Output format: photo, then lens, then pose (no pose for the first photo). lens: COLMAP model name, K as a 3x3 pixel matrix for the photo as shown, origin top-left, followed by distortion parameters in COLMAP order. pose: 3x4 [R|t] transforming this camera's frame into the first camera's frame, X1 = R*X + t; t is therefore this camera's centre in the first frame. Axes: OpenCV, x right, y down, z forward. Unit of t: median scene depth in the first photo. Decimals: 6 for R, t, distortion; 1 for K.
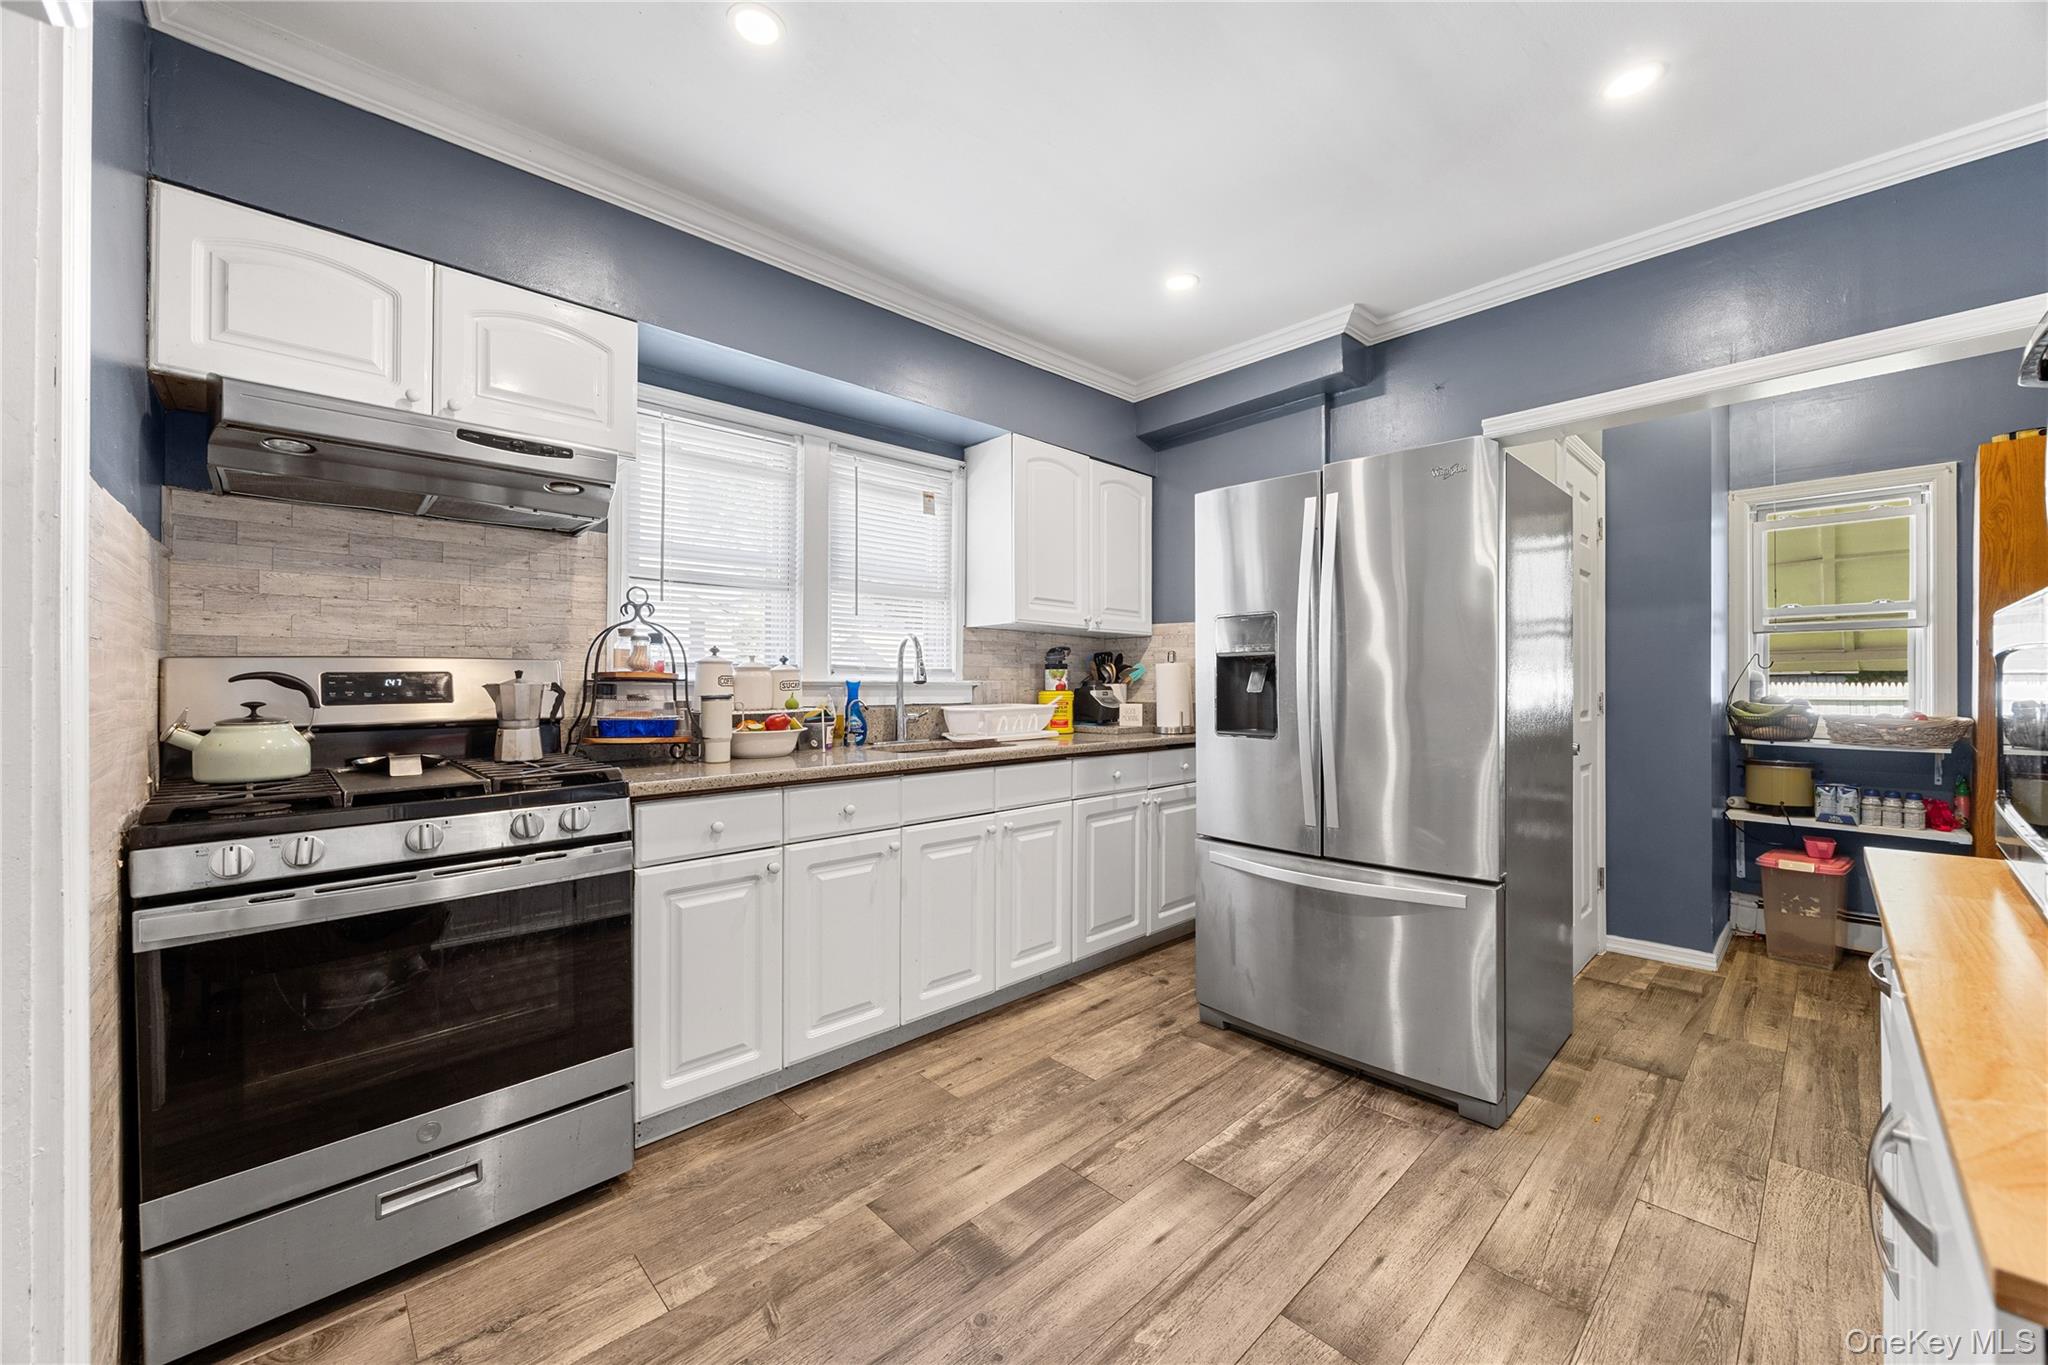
lens RADIAL K [[794.6, 0, 1018.7], [0, 794.6, 680.3], [0, 0, 1]] dist [-0.000965, 0.000414]
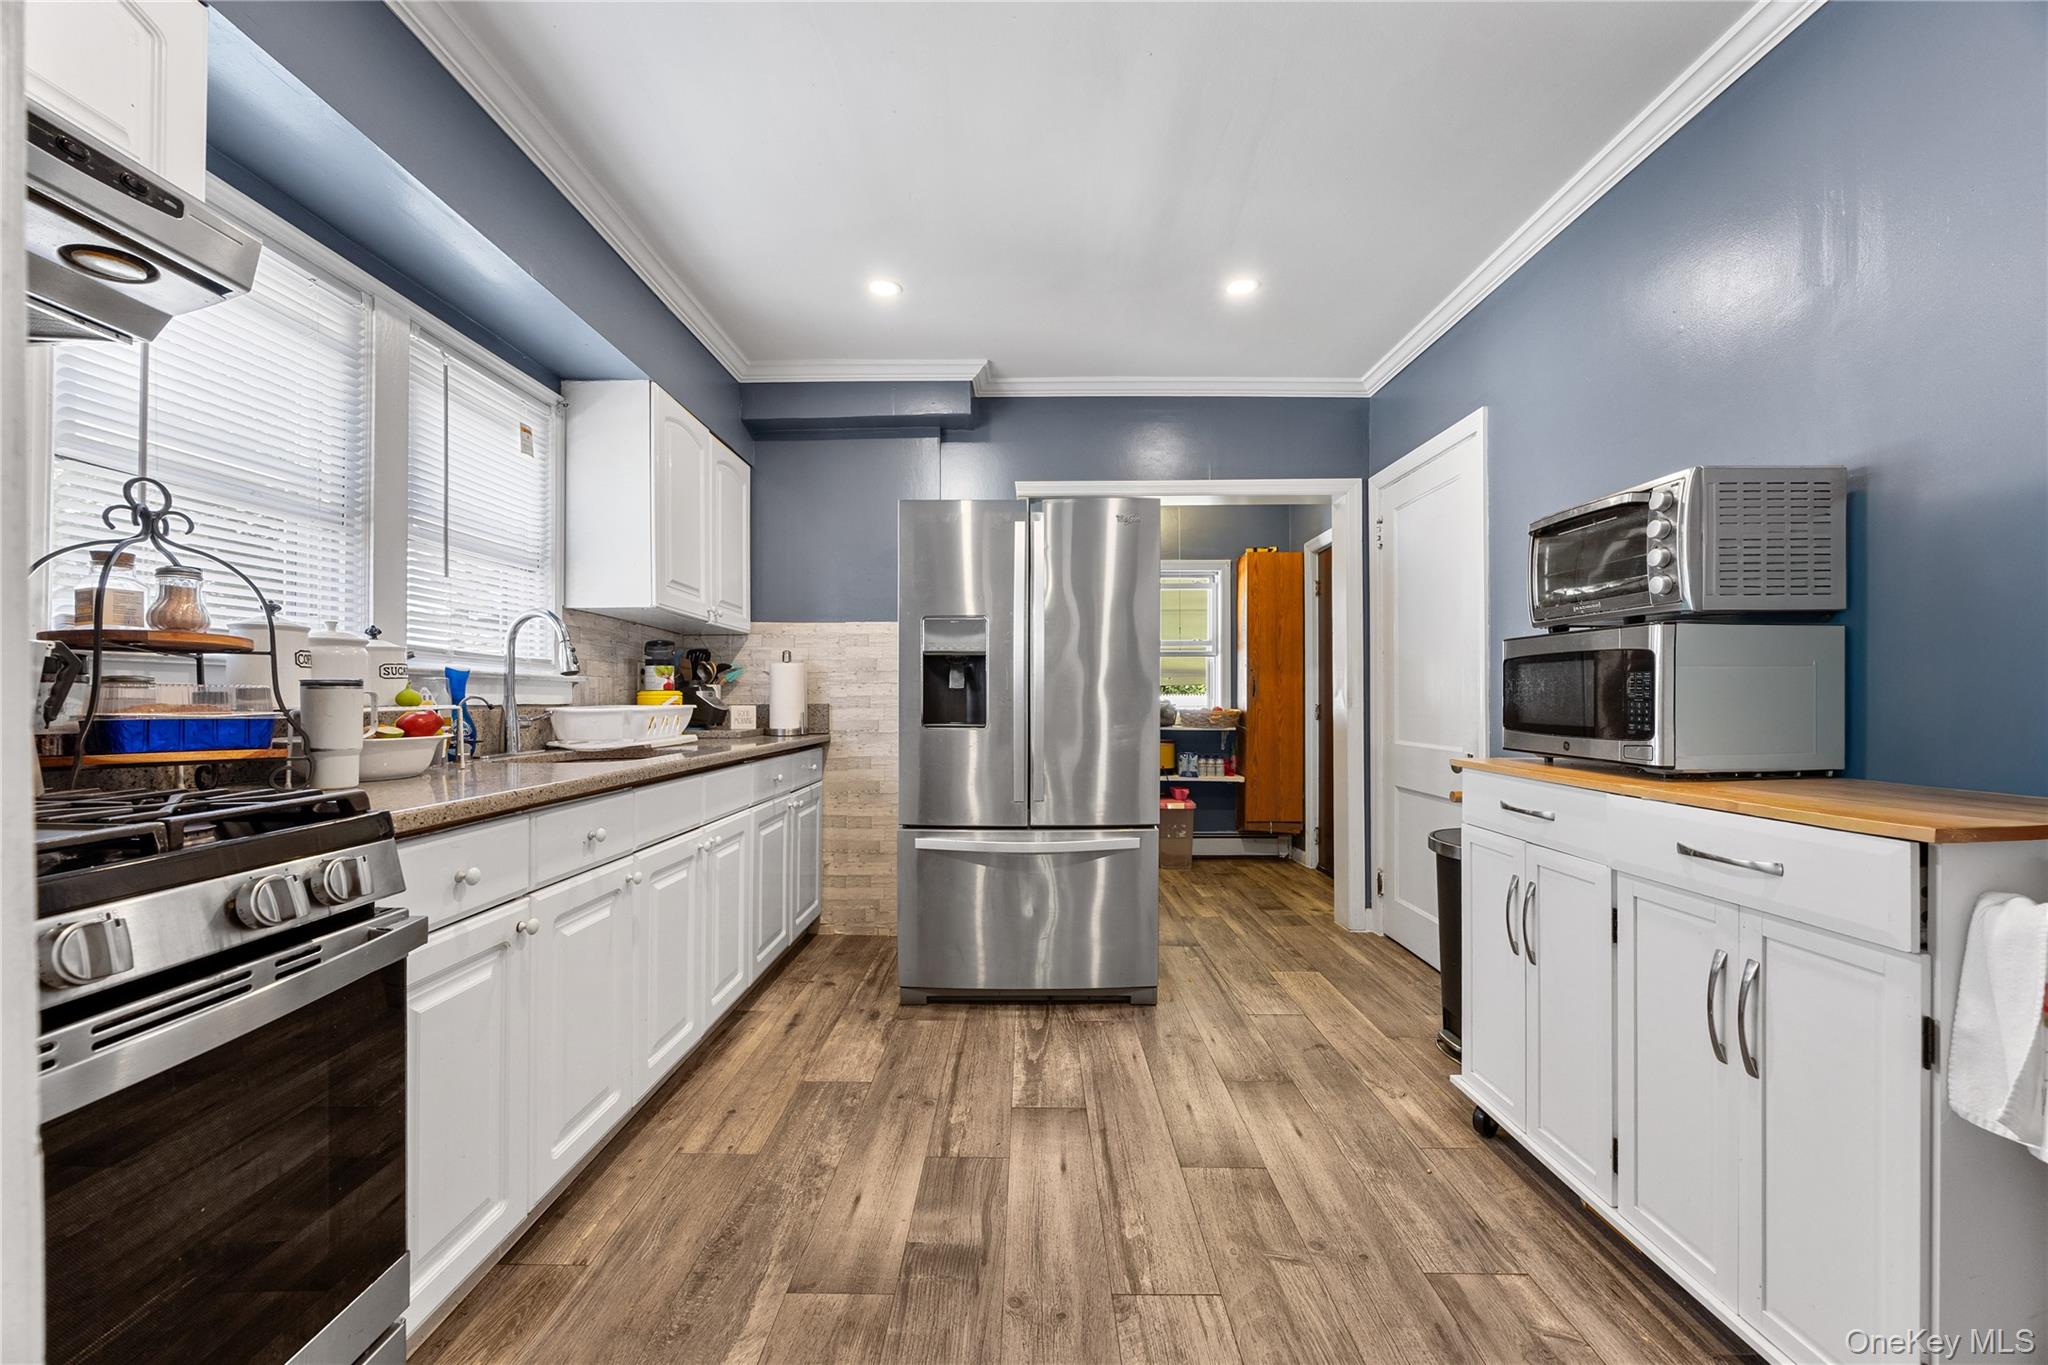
lens RADIAL K [[794.6, 0, 1011.6], [0, 794.6, 696.4], [0, 0, 1]] dist [-0.000965, 0.000414]
pose [[0.689309, 0.005381, 0.724447, -0.456447], [-0.003500, 0.999985, -0.004098, 0.031368], [-0.724459, 0.000289, 0.689318, 0.188901]]
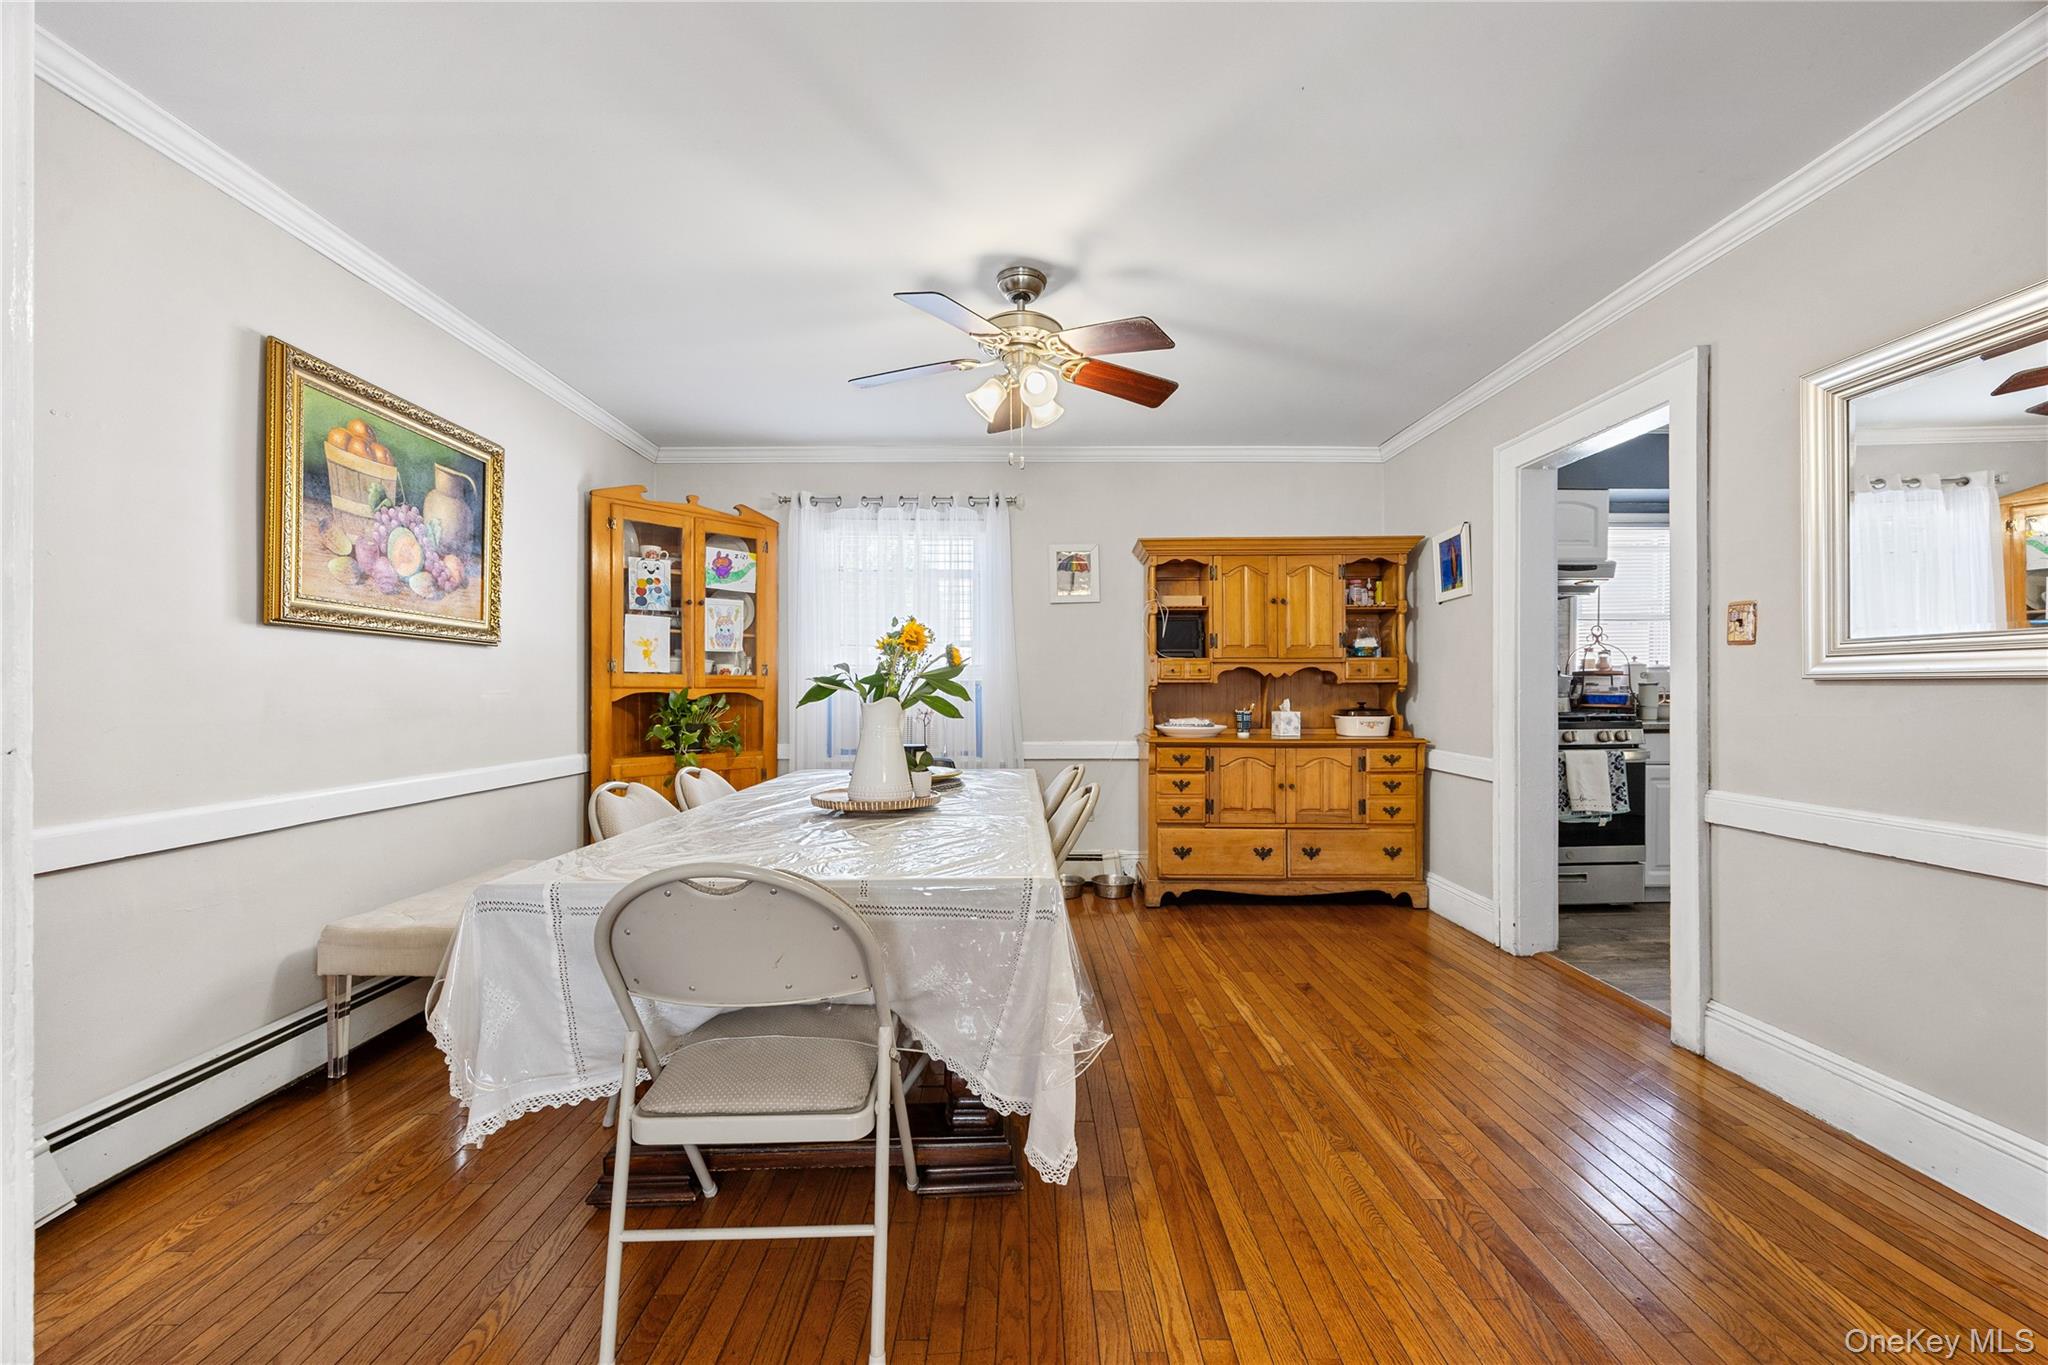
lens RADIAL K [[794.6, 0, 1034.1], [0, 794.6, 691.9], [0, 0, 1]] dist [-0.000965, 0.000414]
pose [[0.752643, 0.005445, -0.658407, -0.238136], [0.002259, 0.999939, 0.010851, 0.015471], [0.658425, -0.009655, 0.752584, -1.278680]]
